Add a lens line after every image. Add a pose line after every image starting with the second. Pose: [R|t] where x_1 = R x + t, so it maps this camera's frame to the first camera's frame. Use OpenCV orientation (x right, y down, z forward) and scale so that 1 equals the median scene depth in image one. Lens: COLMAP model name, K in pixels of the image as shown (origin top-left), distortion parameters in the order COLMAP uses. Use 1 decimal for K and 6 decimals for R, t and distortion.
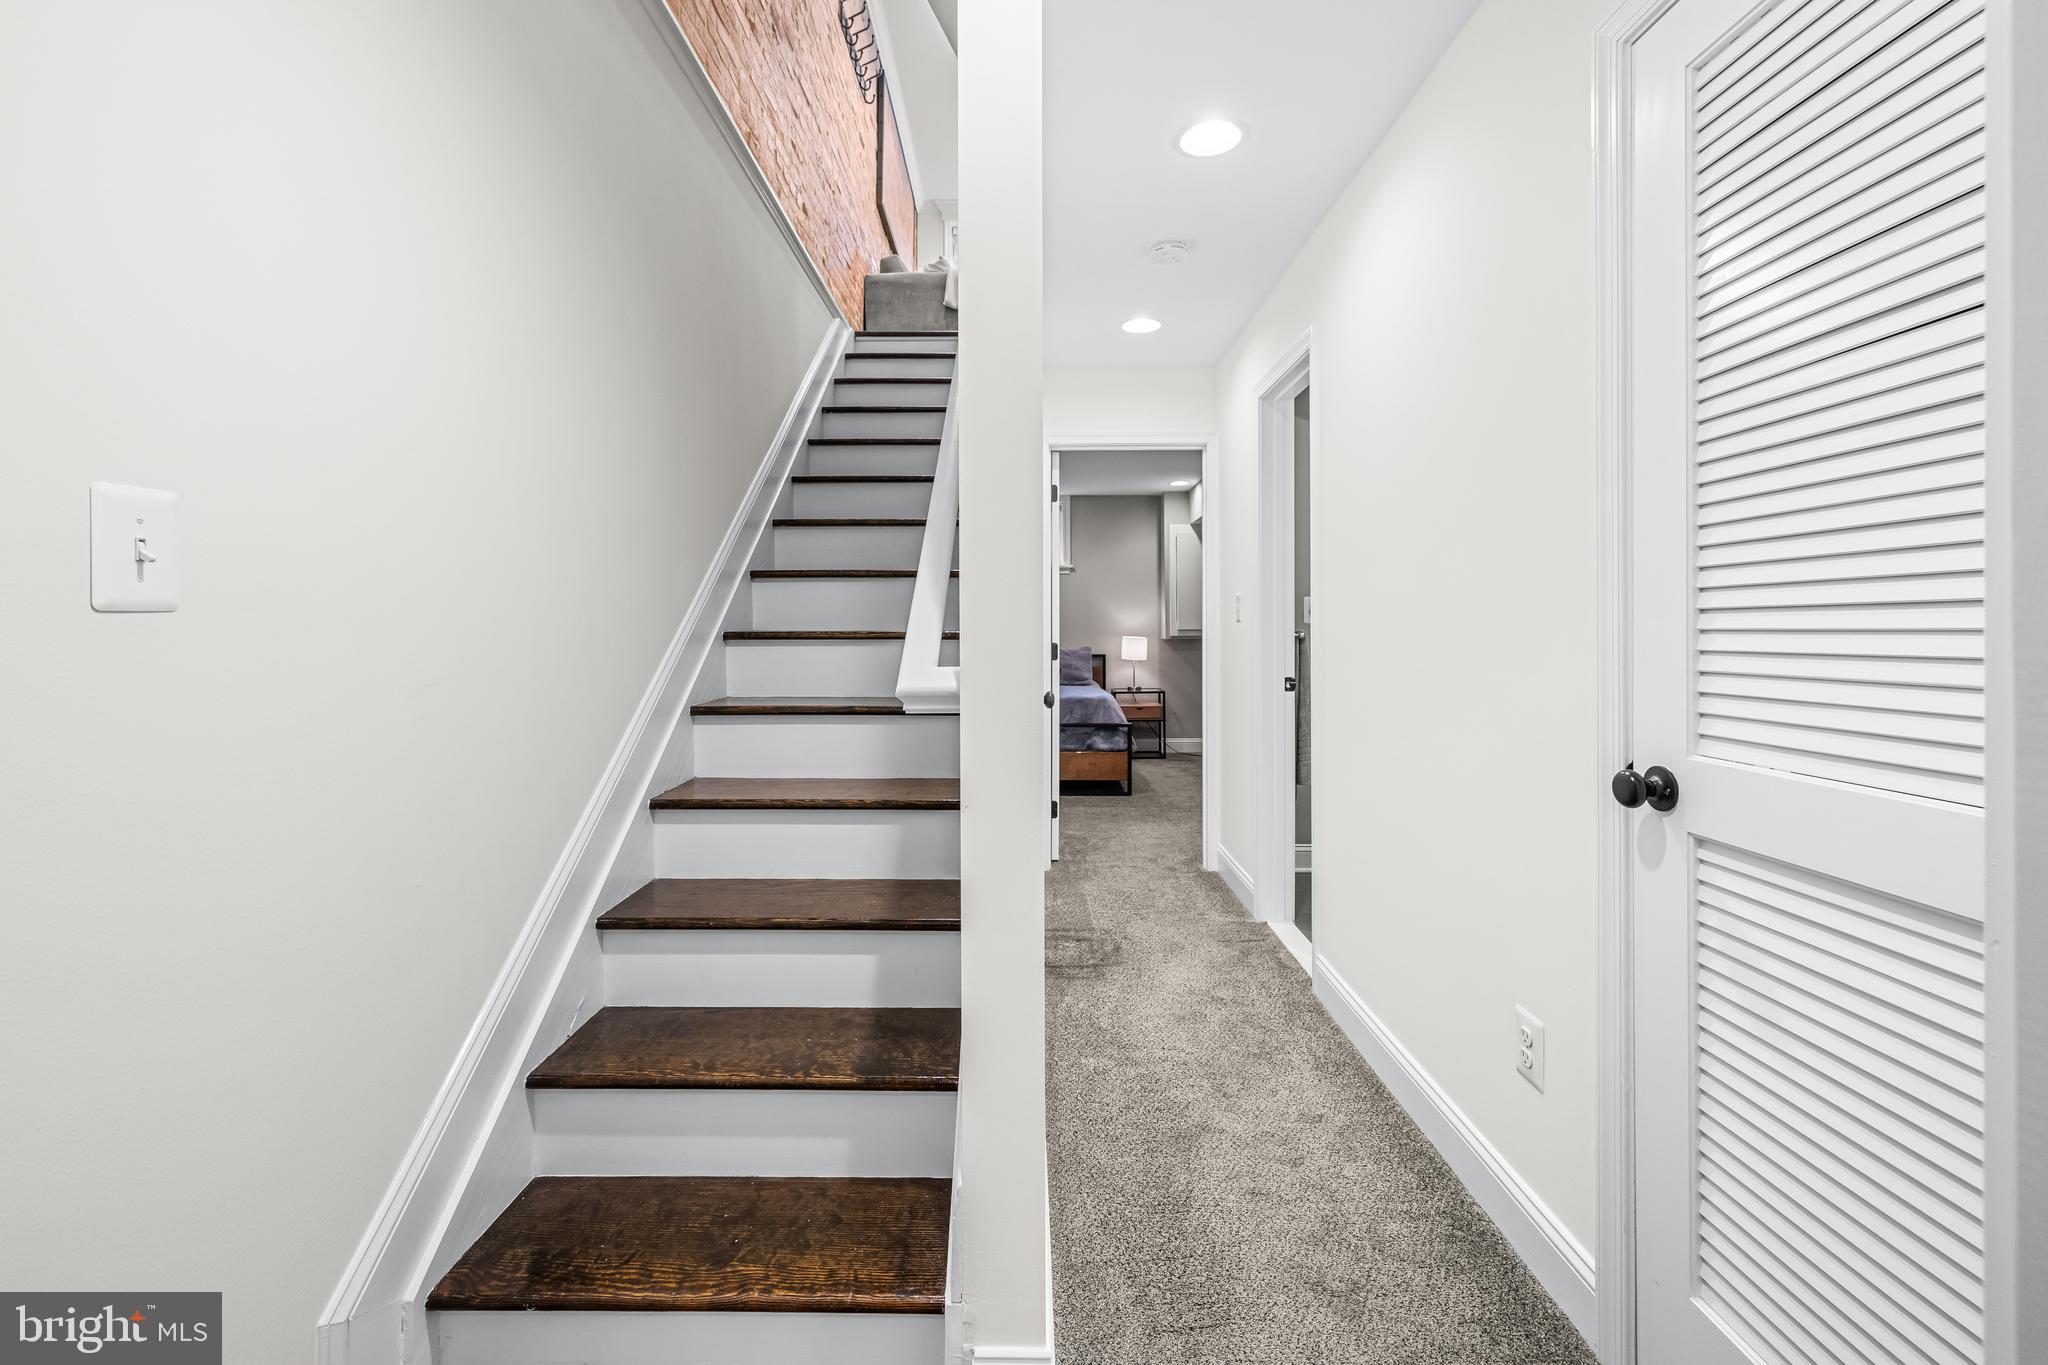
lens RADIAL K [[874.9, 0, 1019.4], [0, 874.9, 636.8], [0, 0, 1]] dist [0.009245, 0.000362]
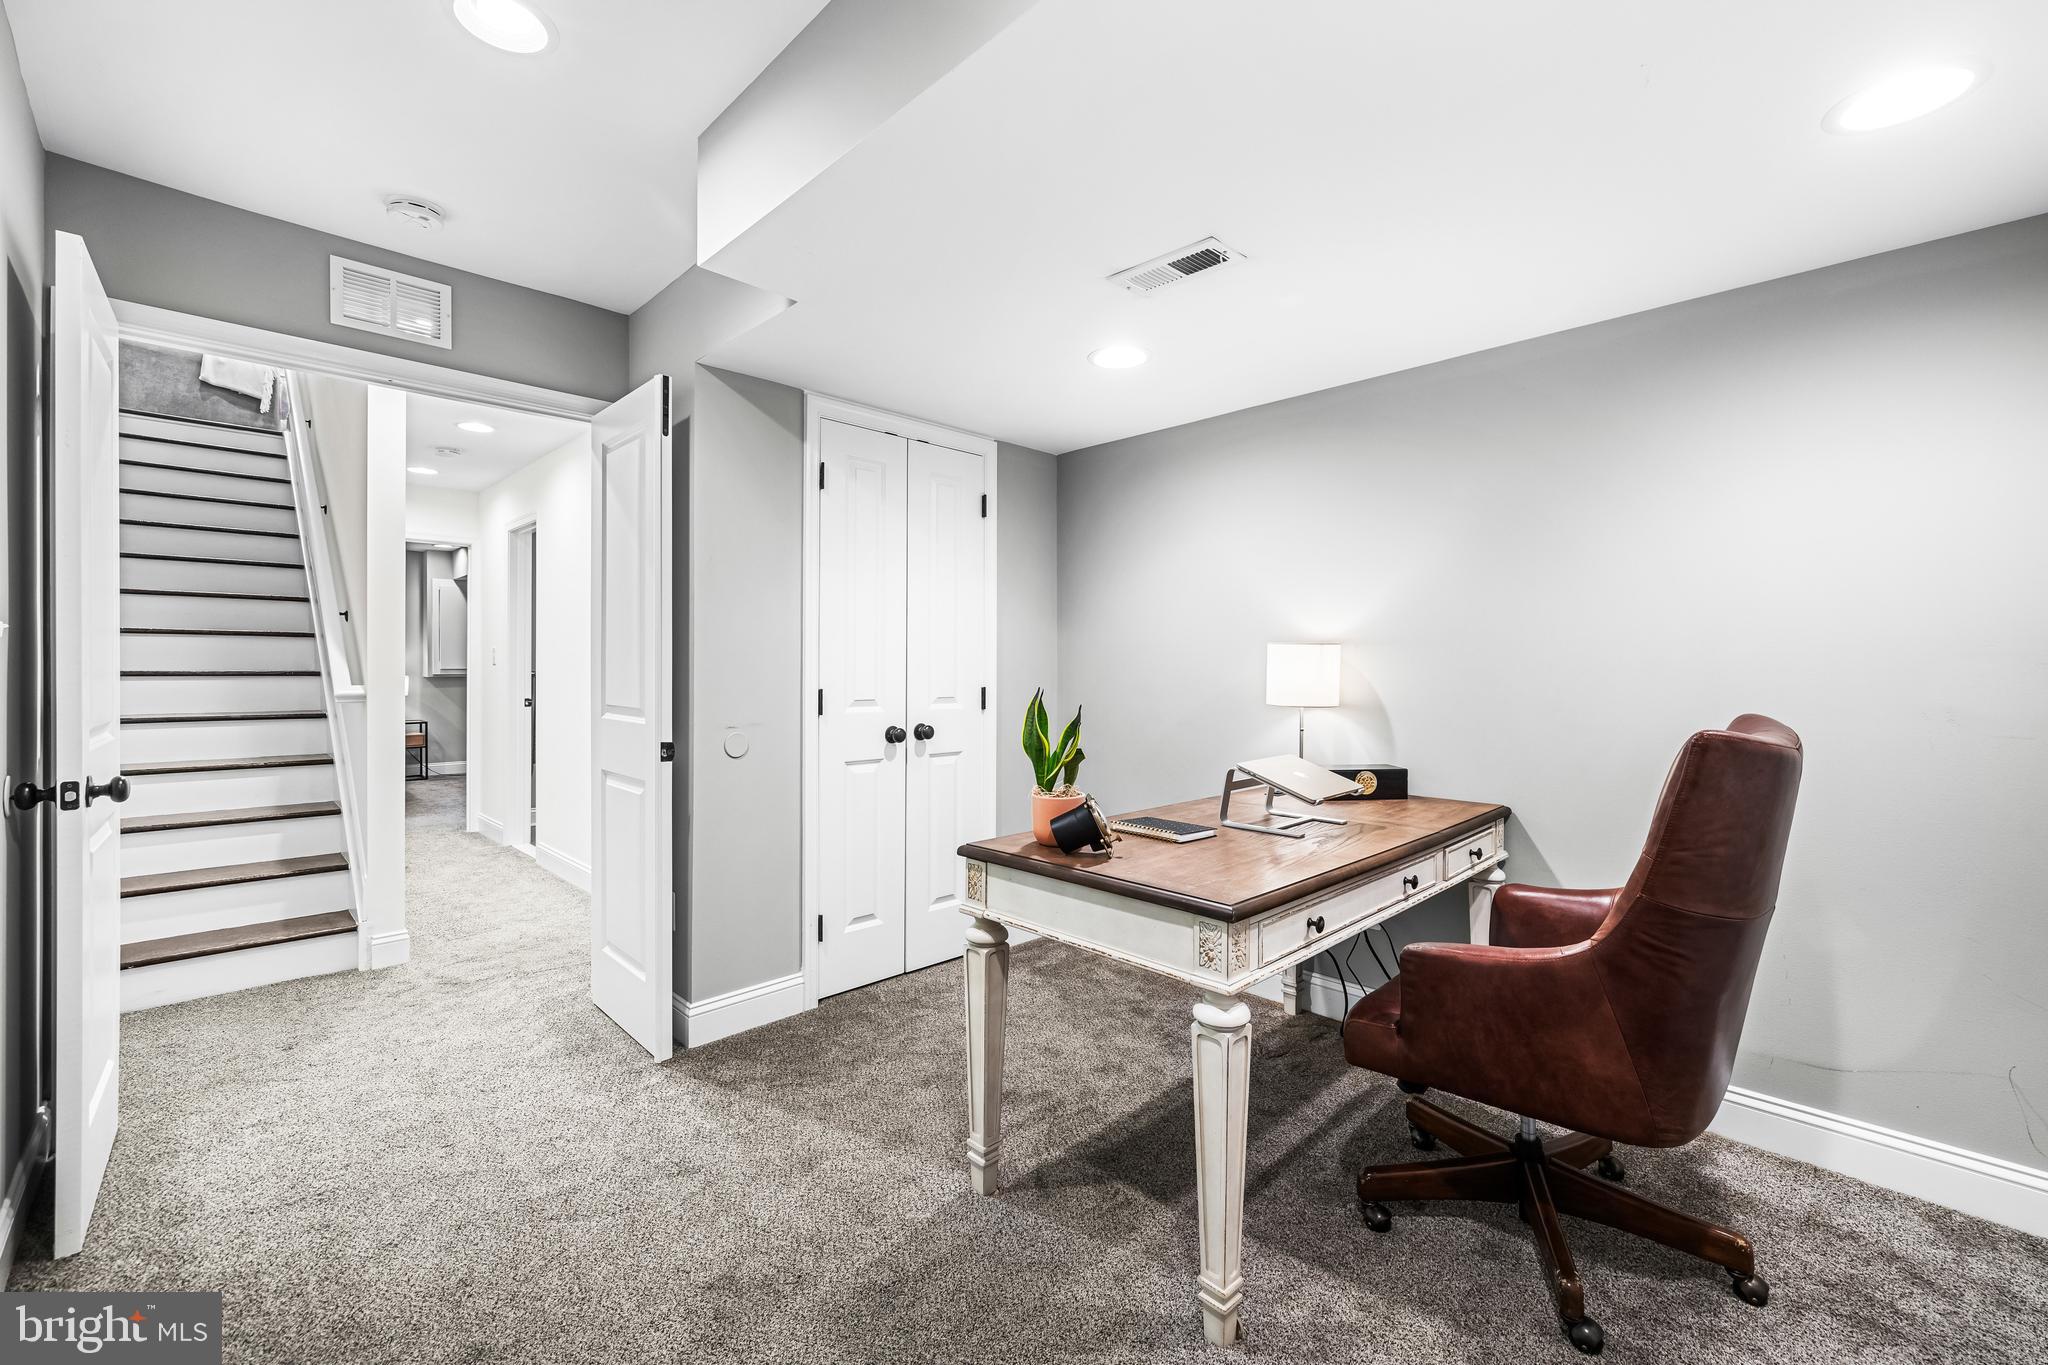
lens RADIAL K [[862.4, 0, 1018.2], [0, 862.4, 665.1], [0, 0, 1]] dist [0.001854, 0.000267]
pose [[0.711365, 0.007404, 0.702784, -0.084609], [0.001102, 0.999932, -0.011650, 0.001089], [-0.702822, 0.009062, 0.711308, -0.381468]]
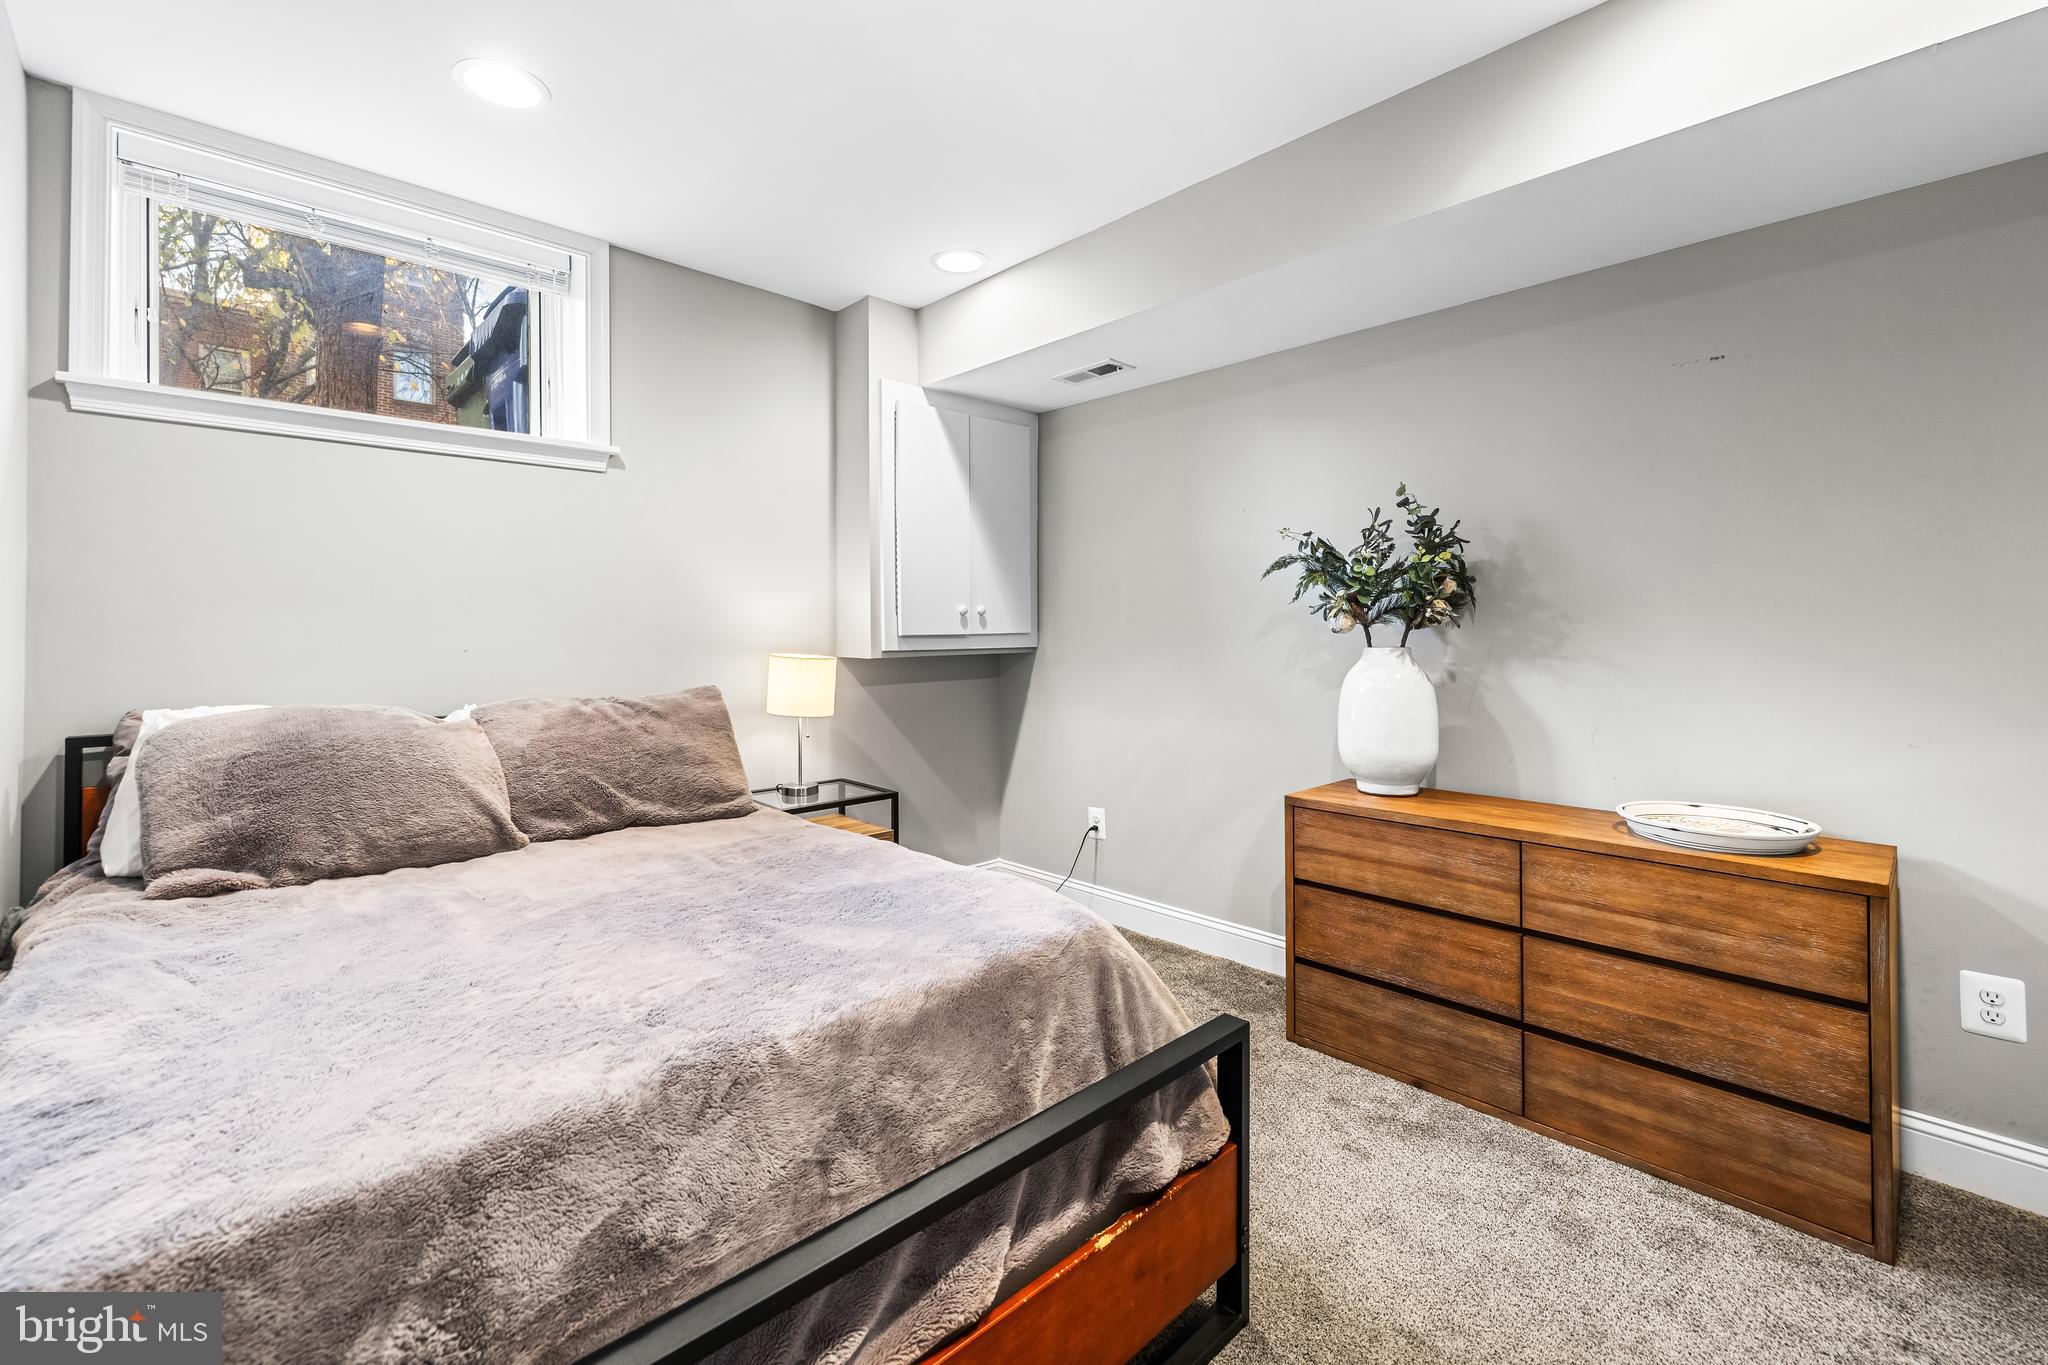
lens RADIAL K [[874.9, 0, 1019.4], [0, 874.9, 636.8], [0, 0, 1]] dist [0.009245, 0.000362]
pose [[0.719532, -0.001767, 0.694457, -0.068147], [0.004328, 0.999989, -0.001939, -0.006485], [-0.694445, 0.004401, 0.719532, 0.694935]]
